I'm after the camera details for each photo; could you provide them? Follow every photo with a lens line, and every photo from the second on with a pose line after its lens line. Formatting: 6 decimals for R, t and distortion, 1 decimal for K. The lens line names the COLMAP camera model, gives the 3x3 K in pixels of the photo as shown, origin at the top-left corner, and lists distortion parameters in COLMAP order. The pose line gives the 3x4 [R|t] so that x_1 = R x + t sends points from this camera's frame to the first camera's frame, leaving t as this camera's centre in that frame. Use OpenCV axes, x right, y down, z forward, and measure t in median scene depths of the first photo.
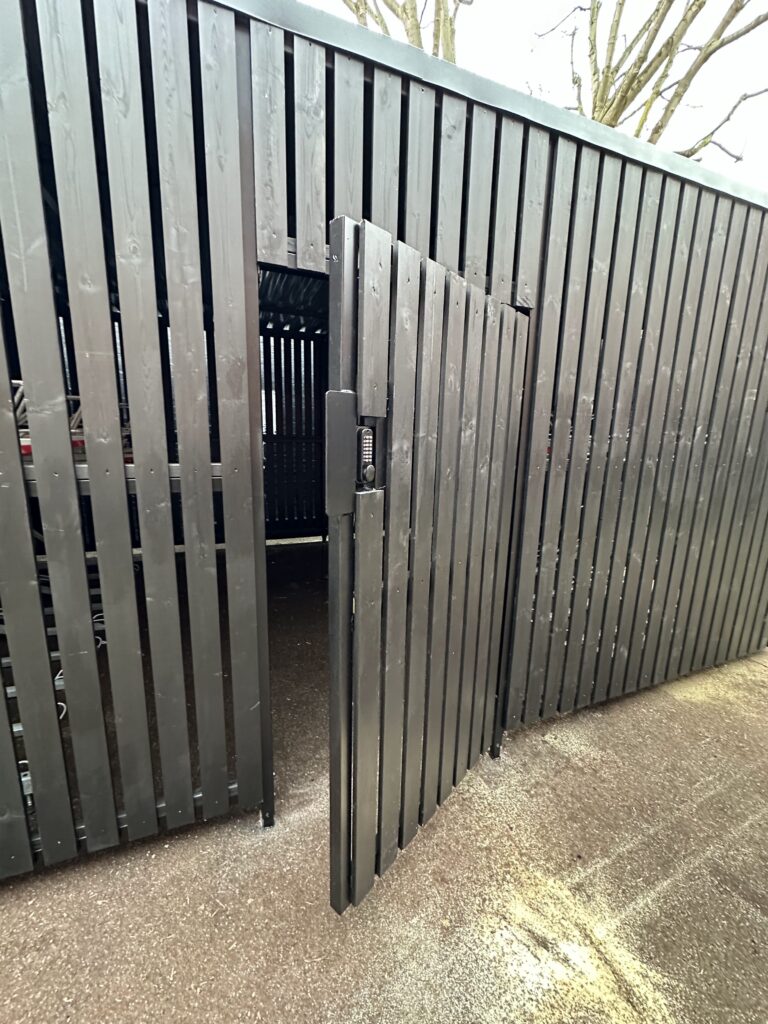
lens RADIAL K [[409.3, 0, 384.0], [0, 409.3, 512.0], [0, 0, 1]] dist [-0.000855, -0.000197]
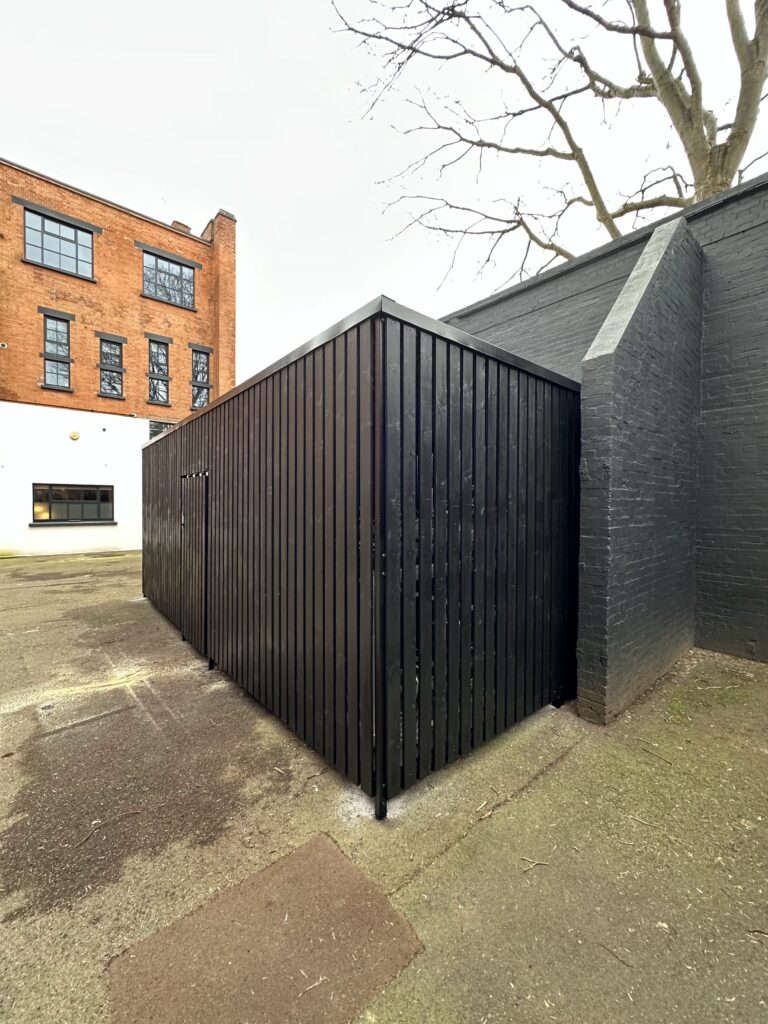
lens RADIAL K [[409.3, 0, 384.0], [0, 409.3, 512.0], [0, 0, 1]] dist [-0.000855, -0.000197]
pose [[0.307290, -0.007487, -0.951587, 3.324020], [-0.185512, 0.980313, -0.067619, -0.279994], [0.933359, 0.197309, 0.299851, 1.365787]]
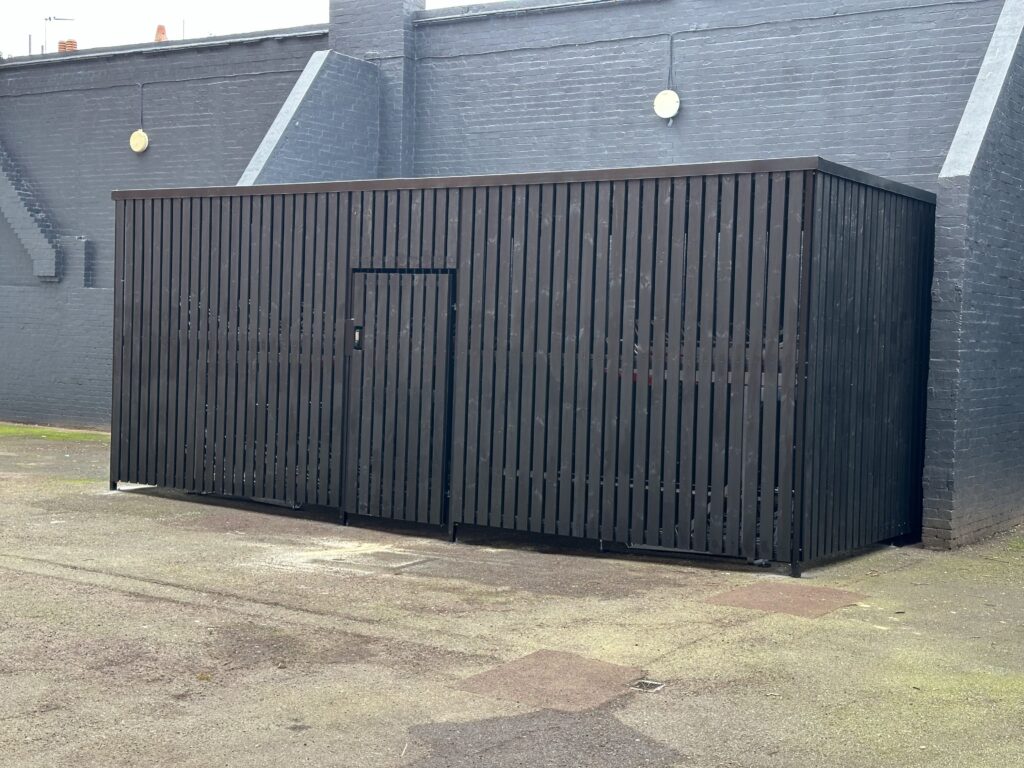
lens RADIAL K [[1441.1, 0, 512.0], [0, 1441.1, 384.0], [0, 0, 1]] dist [0.135210, -0.063258]
pose [[0.553646, 0.020779, -0.832493, 6.331017], [-0.181406, 0.978690, -0.096215, 0.651111], [0.812754, 0.204288, 0.545617, -2.427265]]
